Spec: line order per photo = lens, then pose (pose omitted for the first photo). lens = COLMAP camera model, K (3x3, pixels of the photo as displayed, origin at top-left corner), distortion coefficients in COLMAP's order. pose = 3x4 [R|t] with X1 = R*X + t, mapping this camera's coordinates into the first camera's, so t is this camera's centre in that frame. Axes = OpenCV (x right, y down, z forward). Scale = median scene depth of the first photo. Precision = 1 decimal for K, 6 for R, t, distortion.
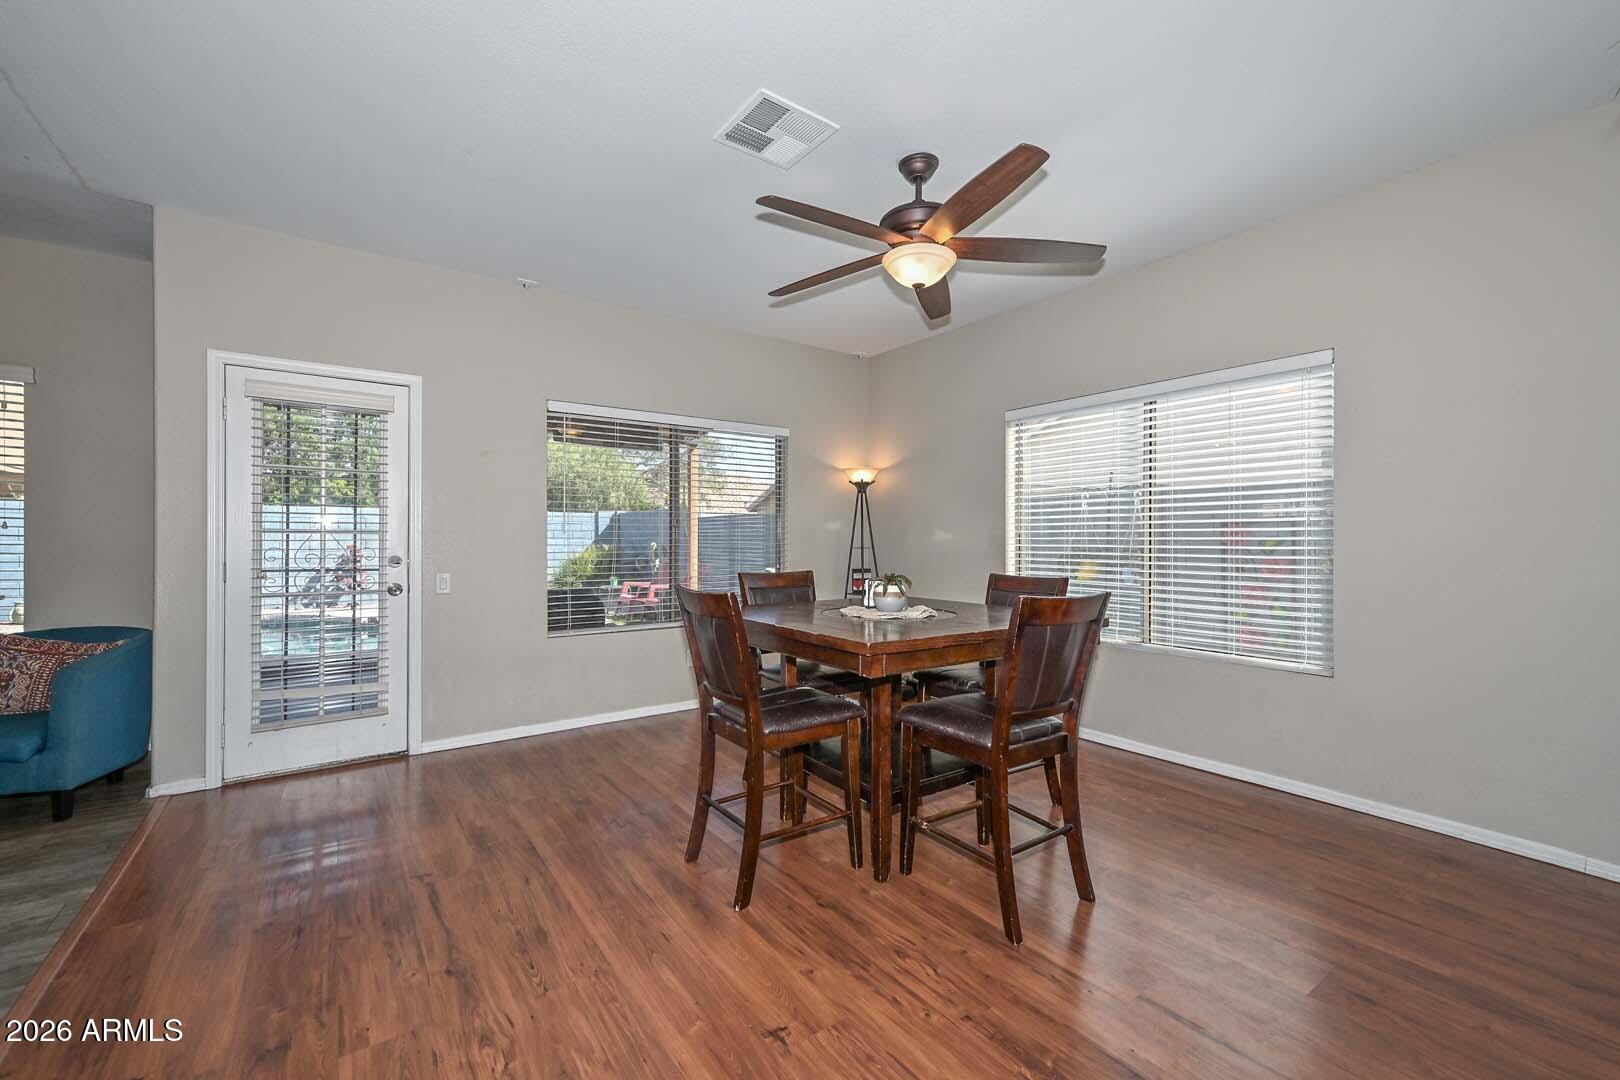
lens RADIAL K [[678.5, 0, 816.8], [0, 678.5, 538.9], [0, 0, 1]] dist [0.010250, 0.000382]
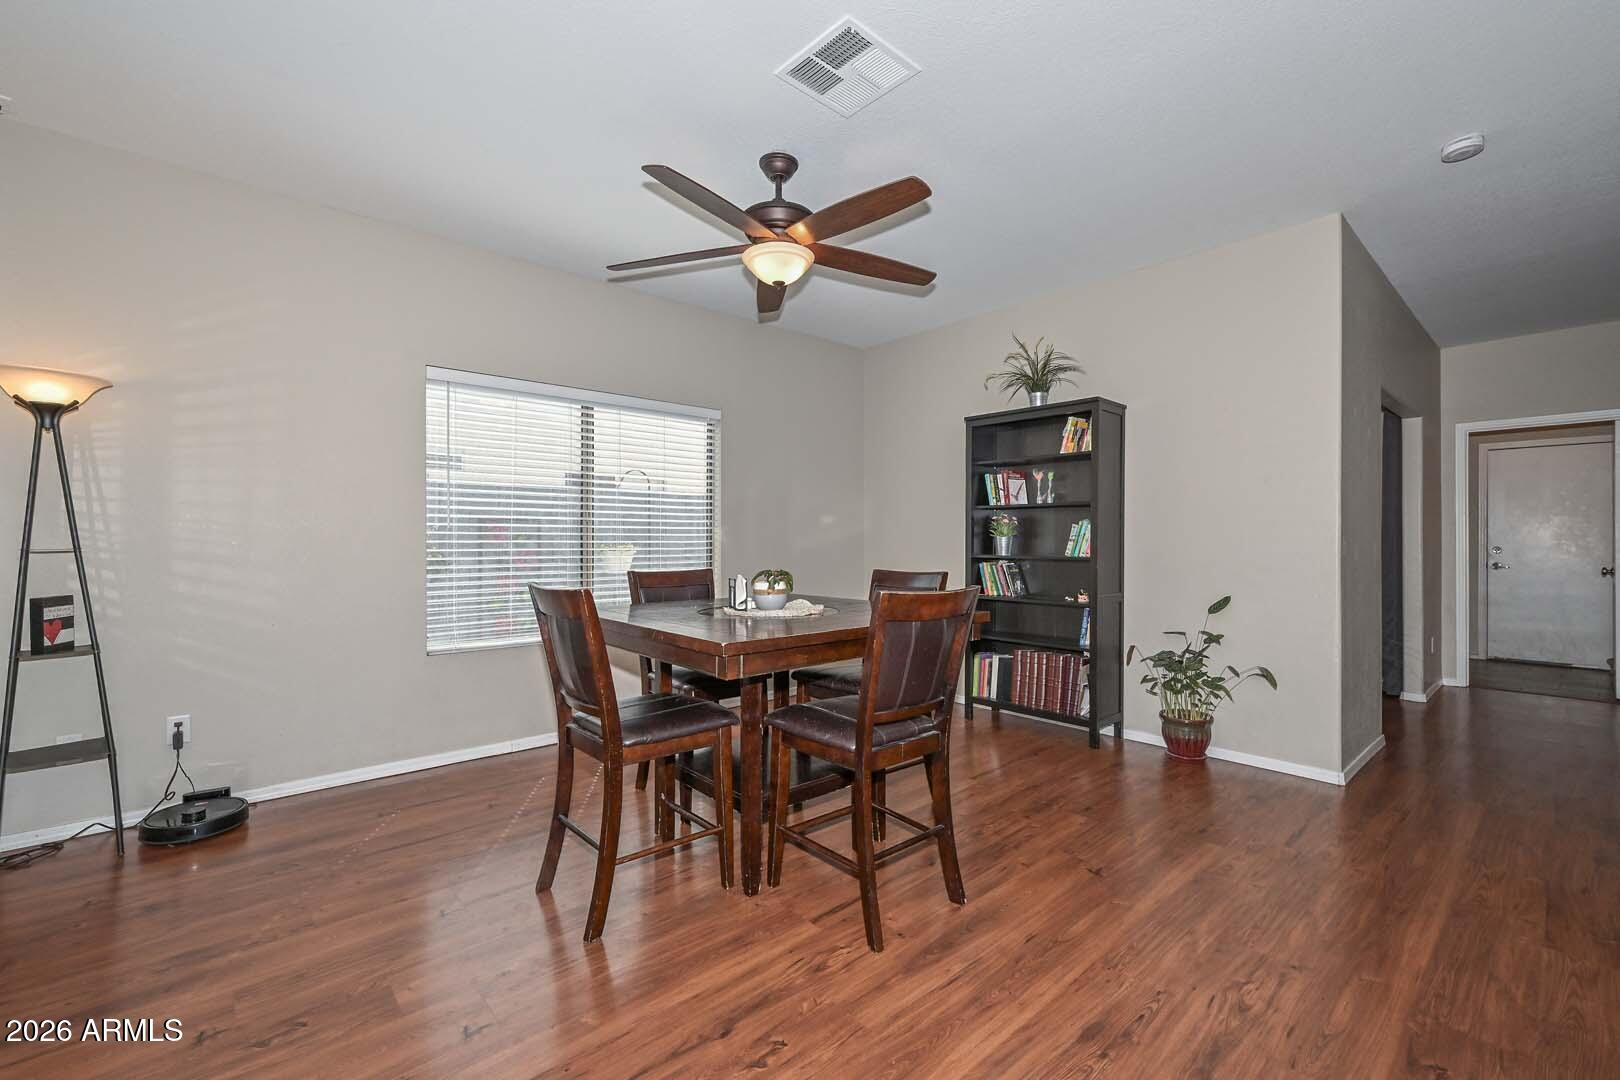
lens RADIAL K [[678.5, 0, 812.0], [0, 678.5, 542.7], [0, 0, 1]] dist [0.010250, 0.000382]
pose [[-0.111251, -0.010501, 0.993737, -0.727658], [-0.012350, 0.999882, 0.009183, -0.001304], [-0.993716, -0.011251, -0.111368, 0.889928]]
